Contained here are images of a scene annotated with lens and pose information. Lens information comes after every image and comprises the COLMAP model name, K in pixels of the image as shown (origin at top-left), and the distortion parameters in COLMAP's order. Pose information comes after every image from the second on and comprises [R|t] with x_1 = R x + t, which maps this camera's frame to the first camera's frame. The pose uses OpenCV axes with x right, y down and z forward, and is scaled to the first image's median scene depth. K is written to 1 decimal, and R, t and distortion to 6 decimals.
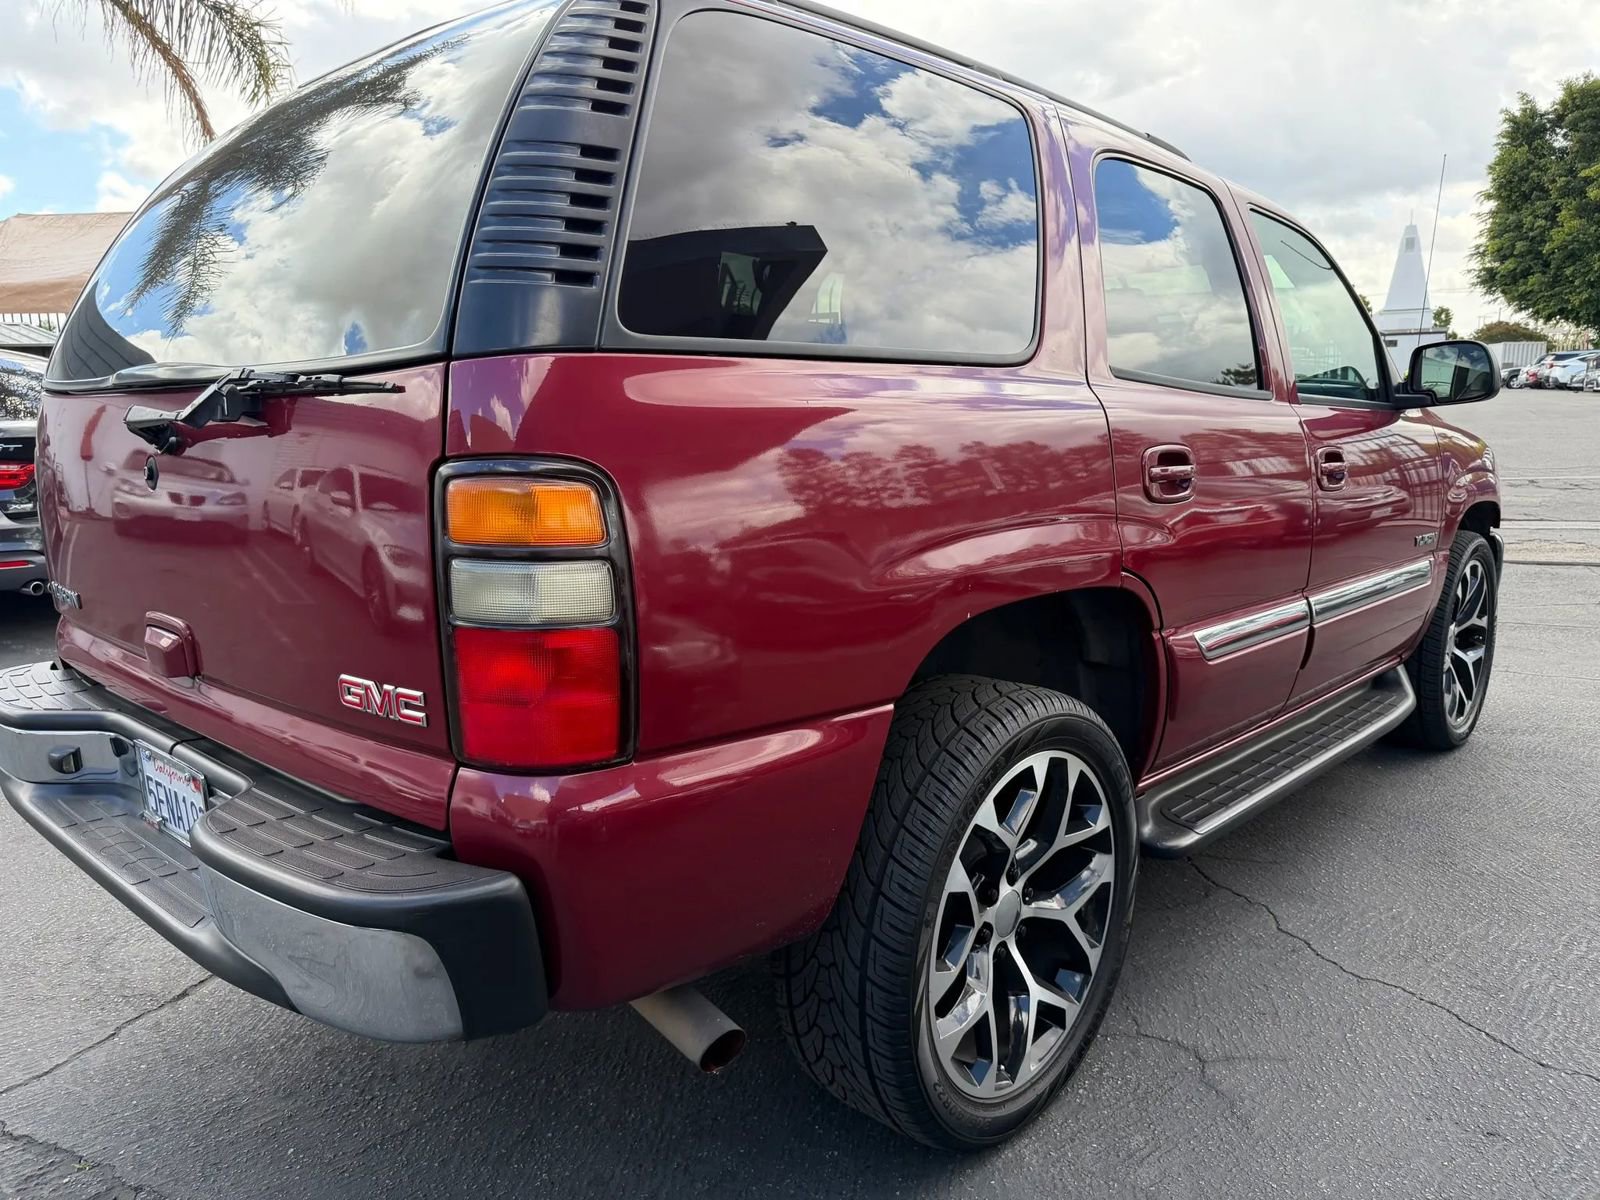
lens RADIAL K [[1143.4, 0, 801.1], [0, 1143.4, 616.3], [0, 0, 1]] dist [0.012742, -0.016486]
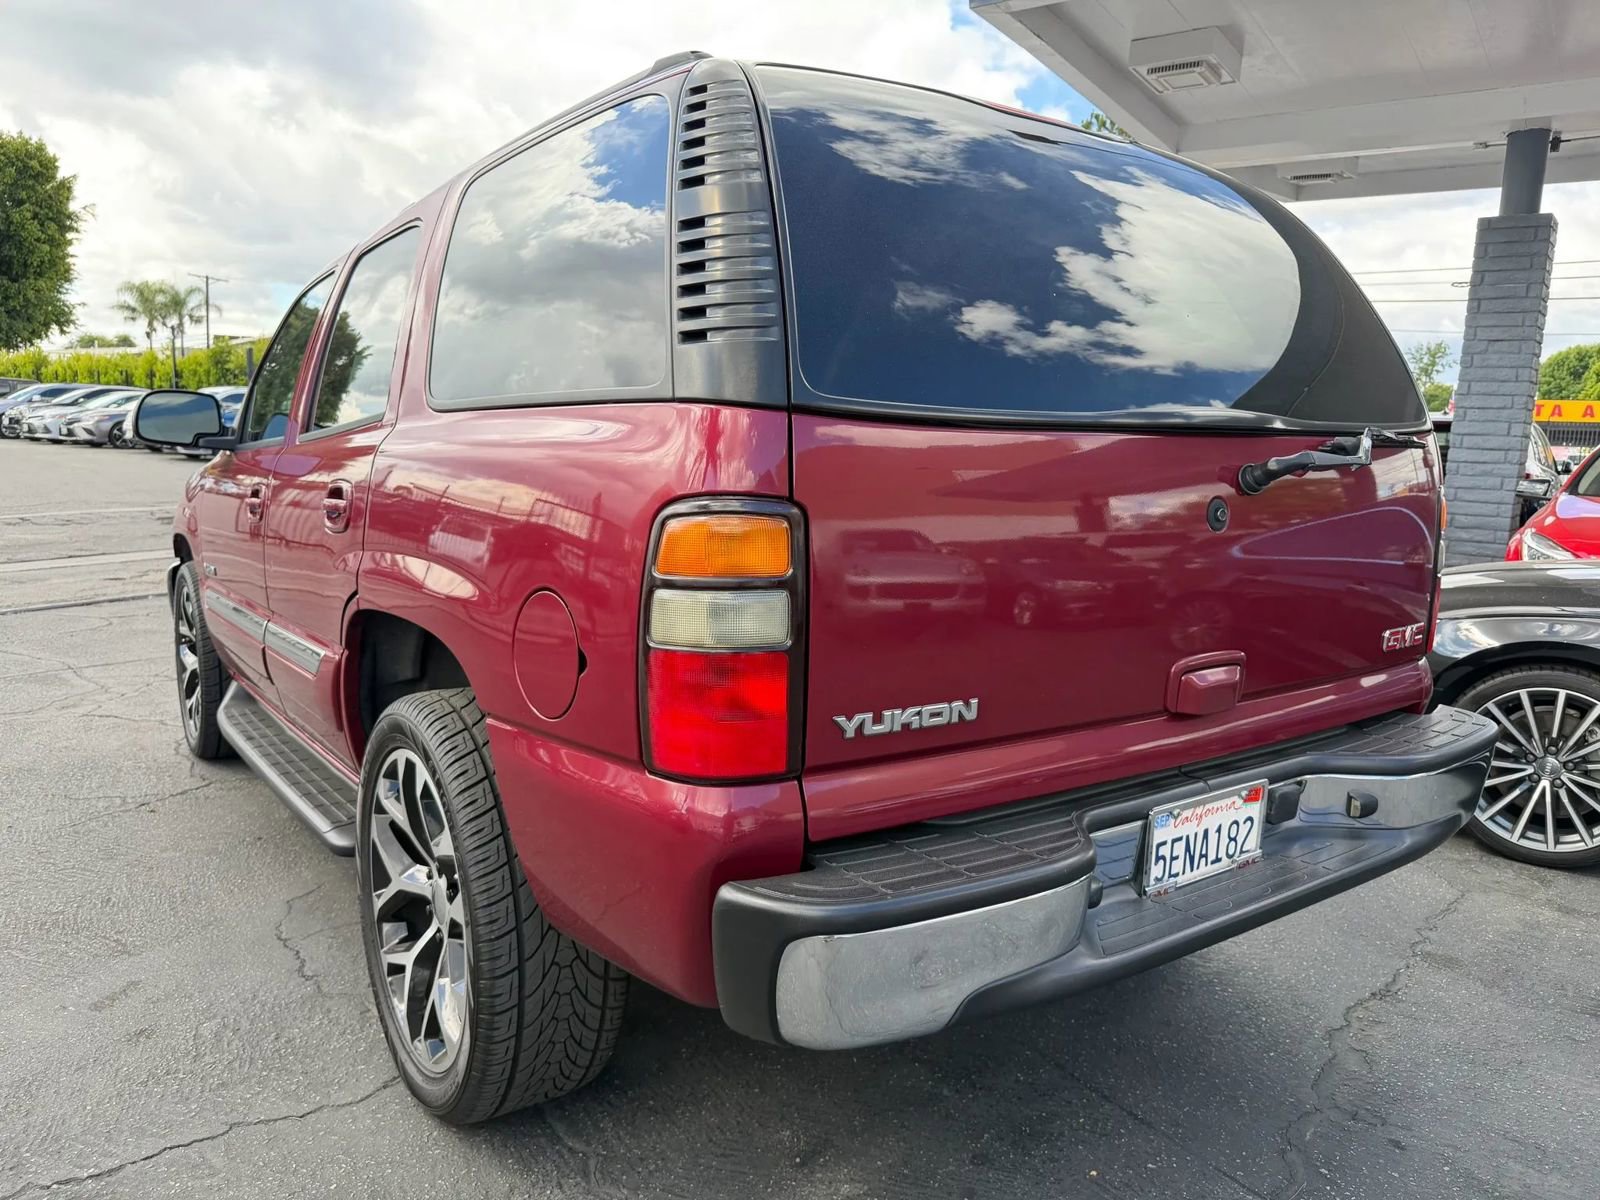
lens RADIAL K [[1143.4, 0, 802.8], [0, 1143.4, 606.3], [0, 0, 1]] dist [0.012742, -0.016486]
pose [[0.201286, -0.114446, 0.972824, -1.375412], [0.153243, 0.984601, 0.084124, -0.156613], [-0.967471, 0.132145, 0.215725, 0.959633]]
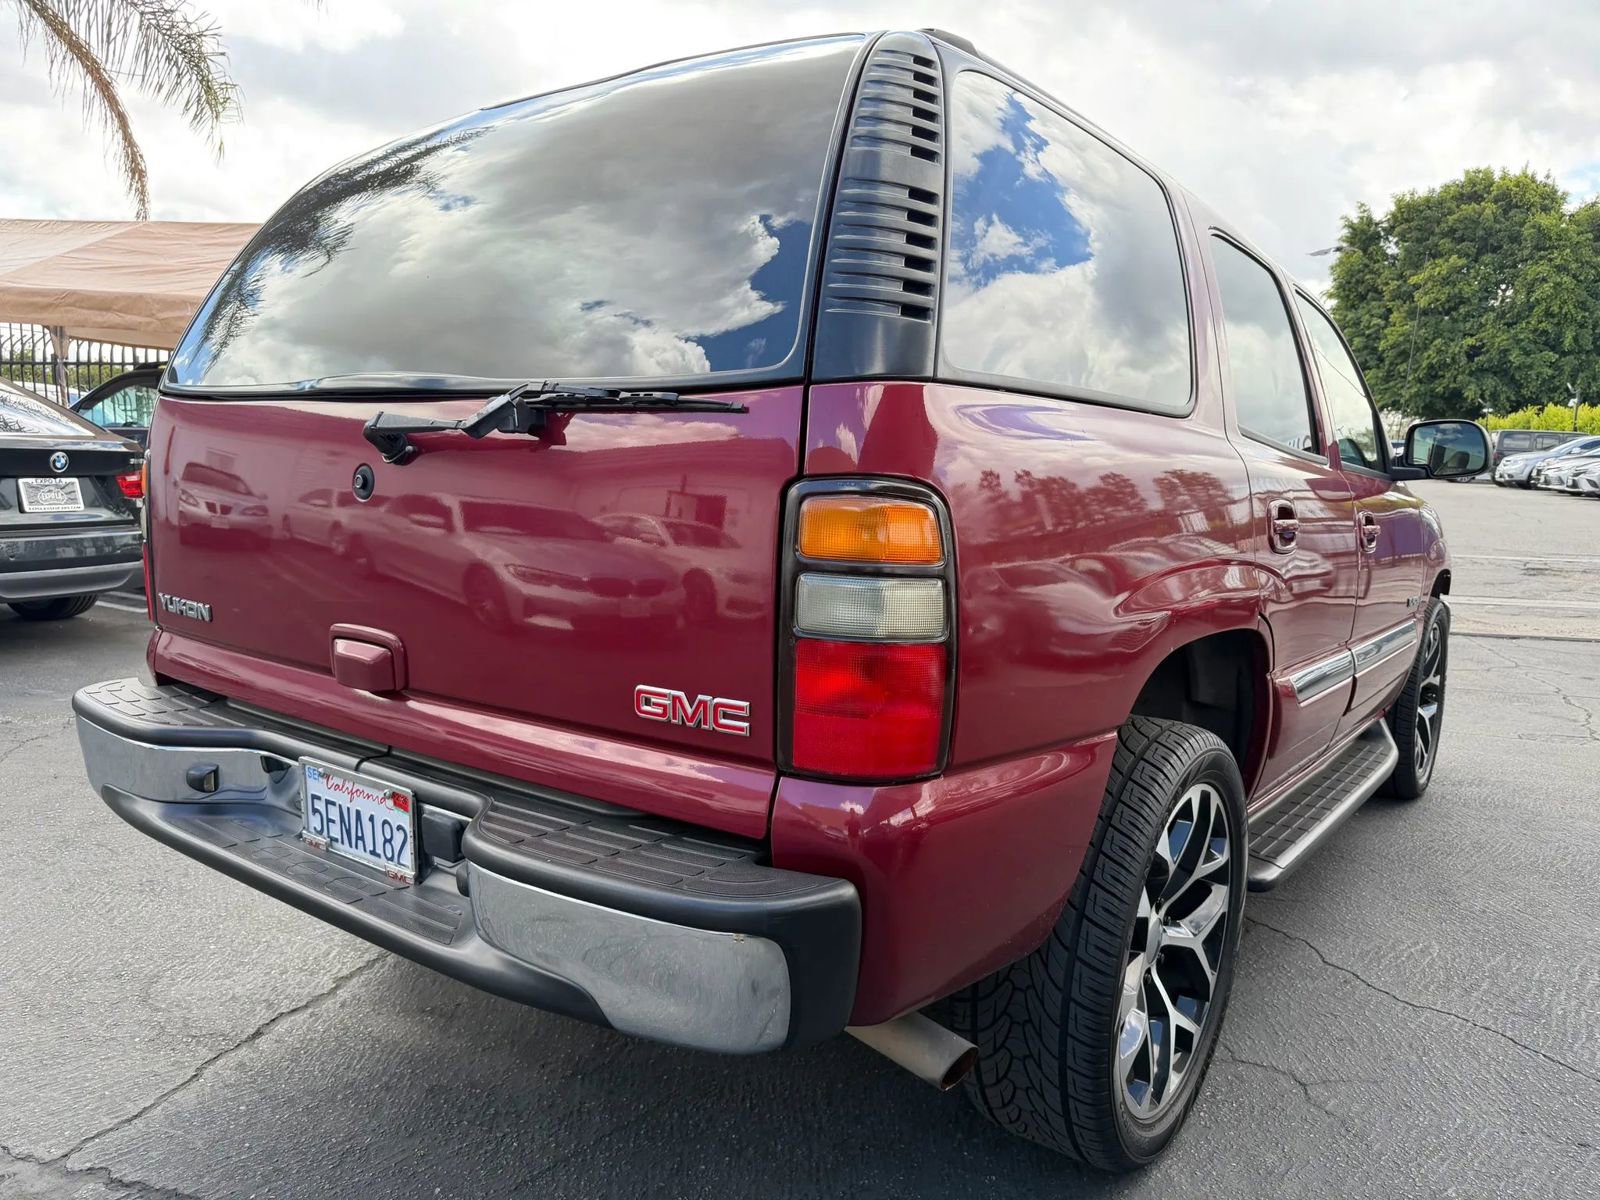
lens RADIAL K [[1143.4, 0, 800.6], [0, 1143.4, 615.3], [0, 0, 1]] dist [0.012742, -0.016486]
pose [[0.992893, 0.031449, 0.114778, -0.253785], [-0.026004, 0.998478, -0.048635, 0.022666], [-0.116133, 0.045305, 0.992200, -0.010176]]
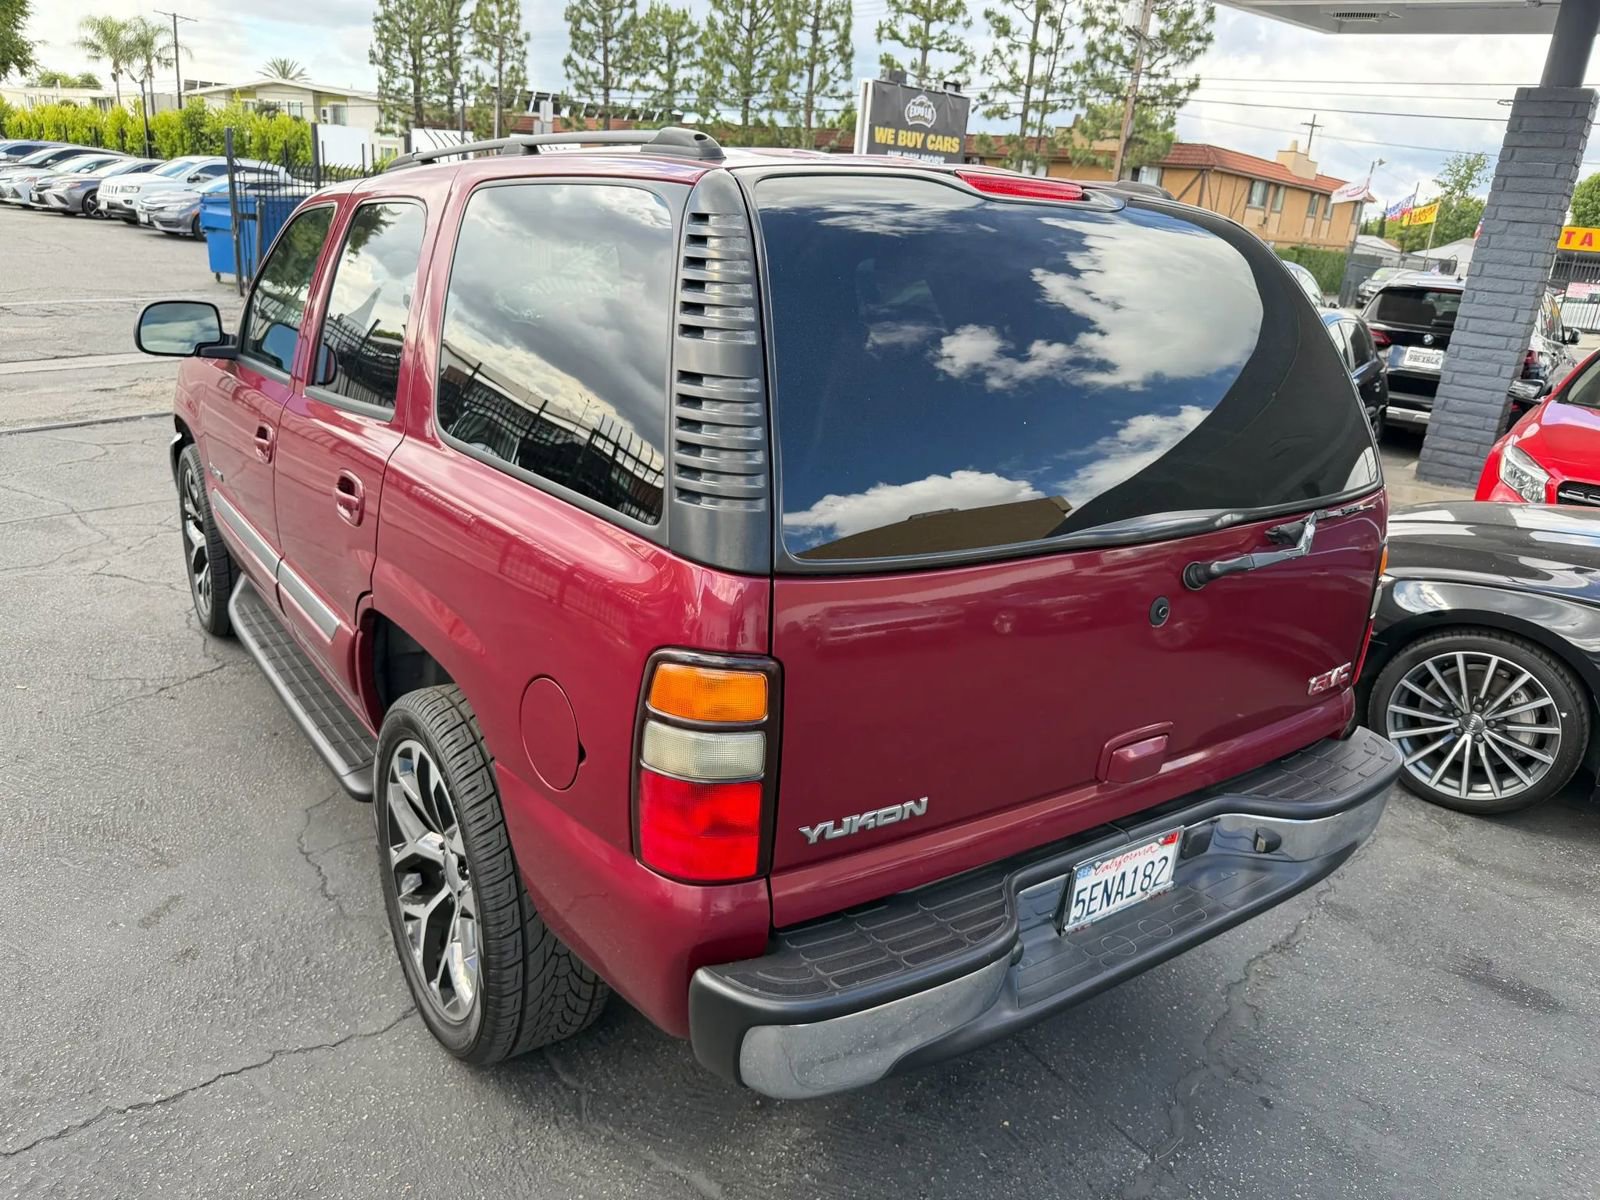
lens RADIAL K [[1143.4, 0, 805.9], [0, 1143.4, 607.8], [0, 0, 1]] dist [0.012742, -0.016486]
pose [[0.200967, -0.278400, 0.939205, -1.415327], [0.105893, 0.959321, 0.261705, -0.383491], [-0.973858, 0.046861, 0.222273, 0.910393]]
